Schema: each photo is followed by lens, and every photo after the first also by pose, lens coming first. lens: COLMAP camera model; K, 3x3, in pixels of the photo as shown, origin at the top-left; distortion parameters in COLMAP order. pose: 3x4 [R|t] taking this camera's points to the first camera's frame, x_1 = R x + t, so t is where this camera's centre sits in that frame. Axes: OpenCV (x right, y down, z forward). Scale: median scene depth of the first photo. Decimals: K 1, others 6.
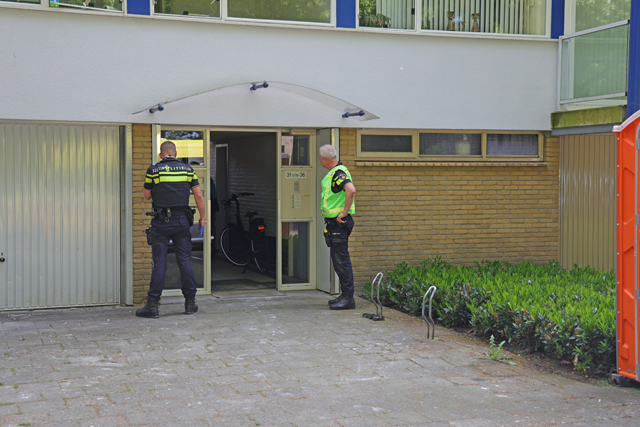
lens RADIAL K [[935.9, 0, 318.8], [0, 935.9, 210.2], [0, 0, 1]] dist [0.168647, 0.000000]
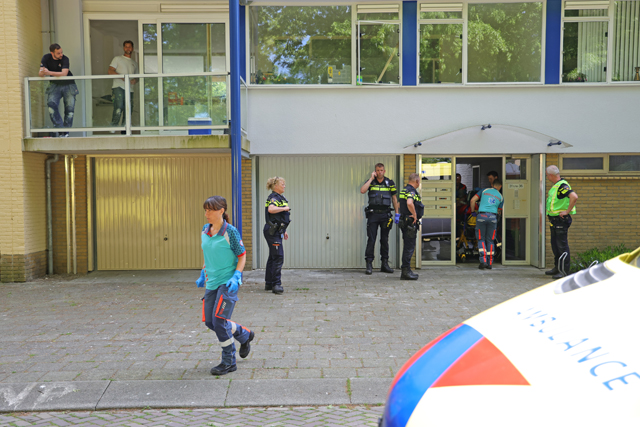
lens RADIAL K [[703.4, 0, 311.0], [0, 703.4, 206.9], [0, 0, 1]] dist [0.086494, 0.000000]
pose [[0.930592, 0.007390, -0.365983, 0.085094], [-0.012077, 0.999872, -0.010519, 0.010442], [0.365859, 0.014209, 0.930562, -0.147254]]
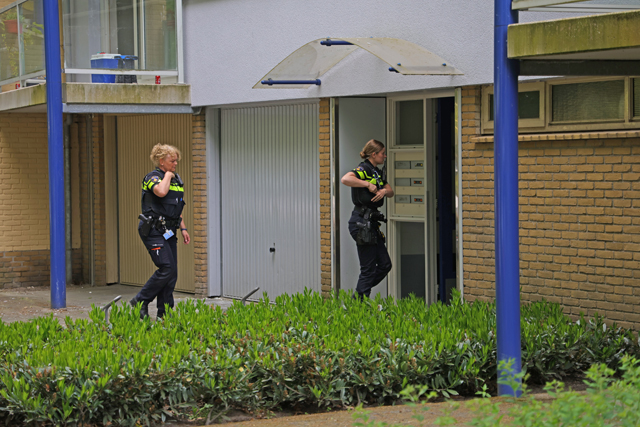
lens RADIAL K [[1810.2, 0, 314.6], [0, 1810.2, 213.4], [0, 0, 1]] dist [0.697639, 0.000000]
pose [[0.118028, 0.030705, -0.992535, 1.279886], [-0.021225, 0.999371, 0.028392, -0.030498], [0.992783, 0.017716, 0.118606, 0.714901]]
